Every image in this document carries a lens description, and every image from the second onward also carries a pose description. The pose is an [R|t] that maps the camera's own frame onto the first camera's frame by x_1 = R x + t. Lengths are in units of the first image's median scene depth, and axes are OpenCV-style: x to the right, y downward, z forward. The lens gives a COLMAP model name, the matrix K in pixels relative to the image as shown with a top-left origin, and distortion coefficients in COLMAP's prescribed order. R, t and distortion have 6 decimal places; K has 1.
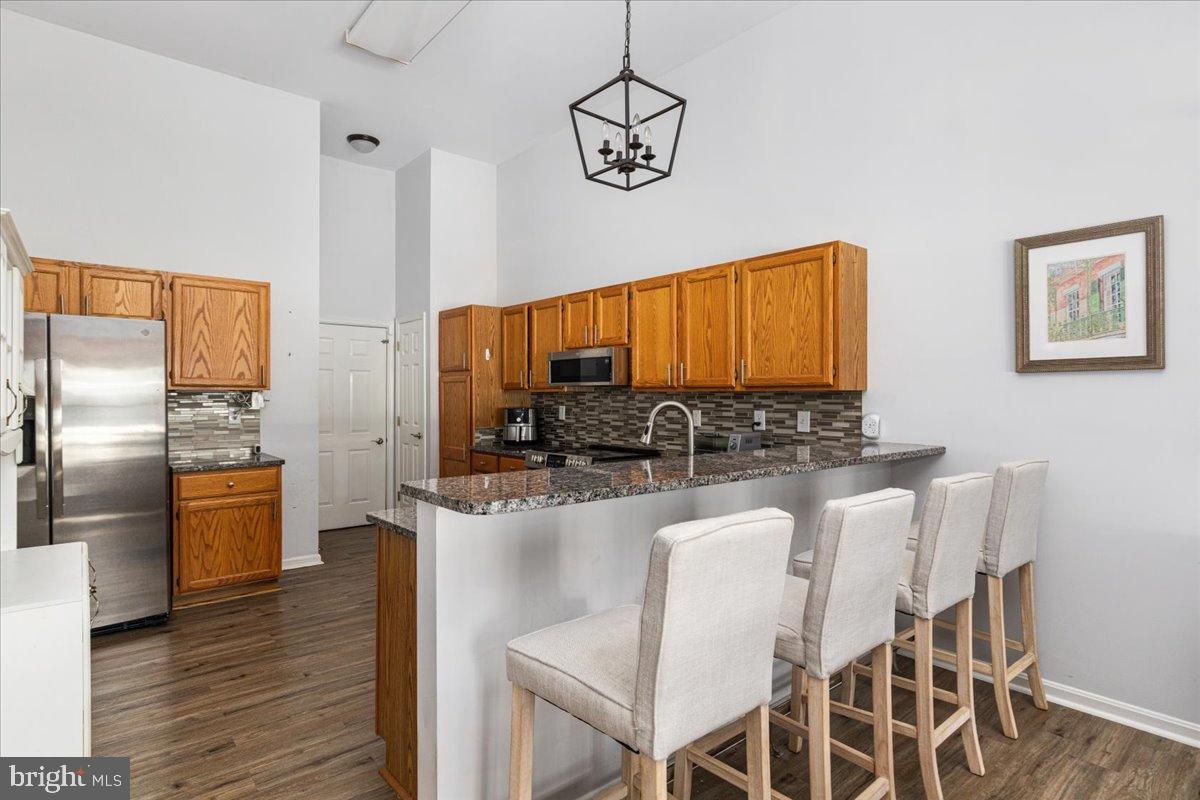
lens RADIAL K [[571.8, 0, 600.0], [0, 571.8, 400.0], [0, 0, 1]] dist [0.001262, 0.000183]
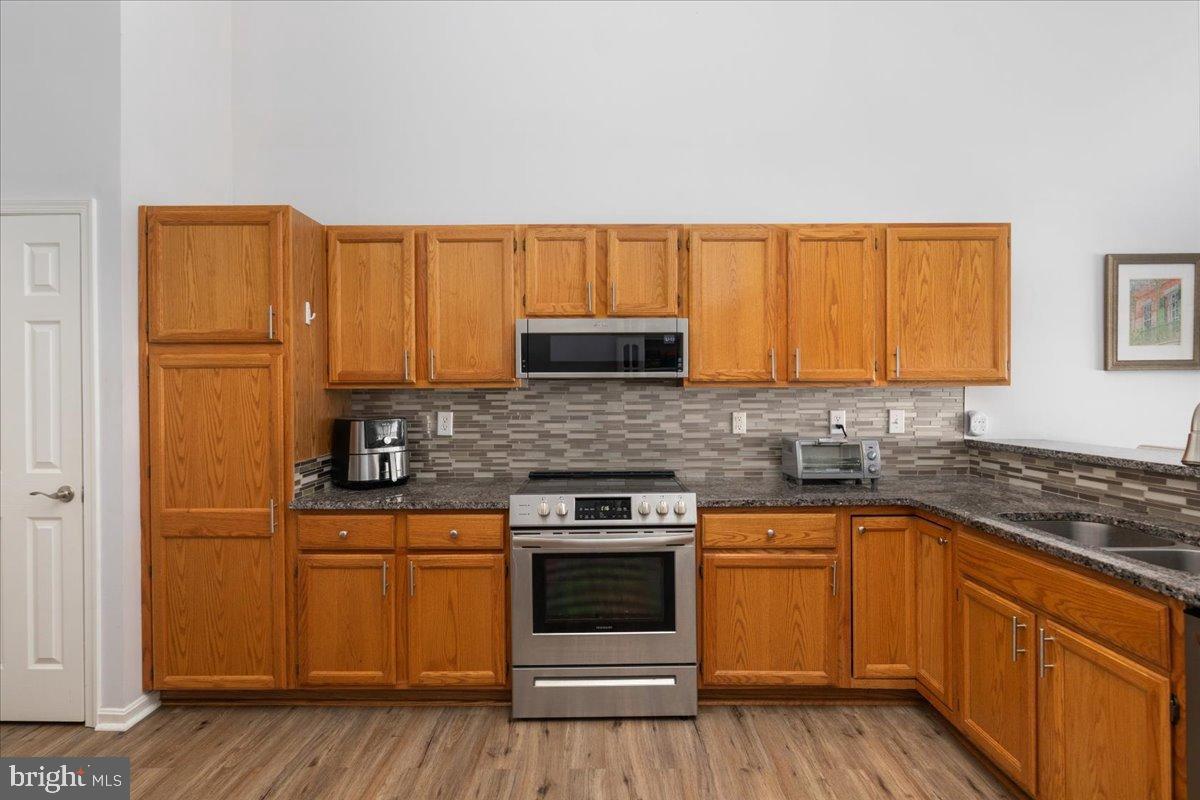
lens RADIAL K [[616.4, 0, 600.0], [0, 616.4, 400.0], [0, 0, 1]] dist [-0.003467, -0.000742]
pose [[0.678465, -0.011324, 0.734546, -0.568648], [0.010928, 0.999926, 0.005322, -0.004654], [-0.734552, 0.004417, 0.678538, 0.604091]]
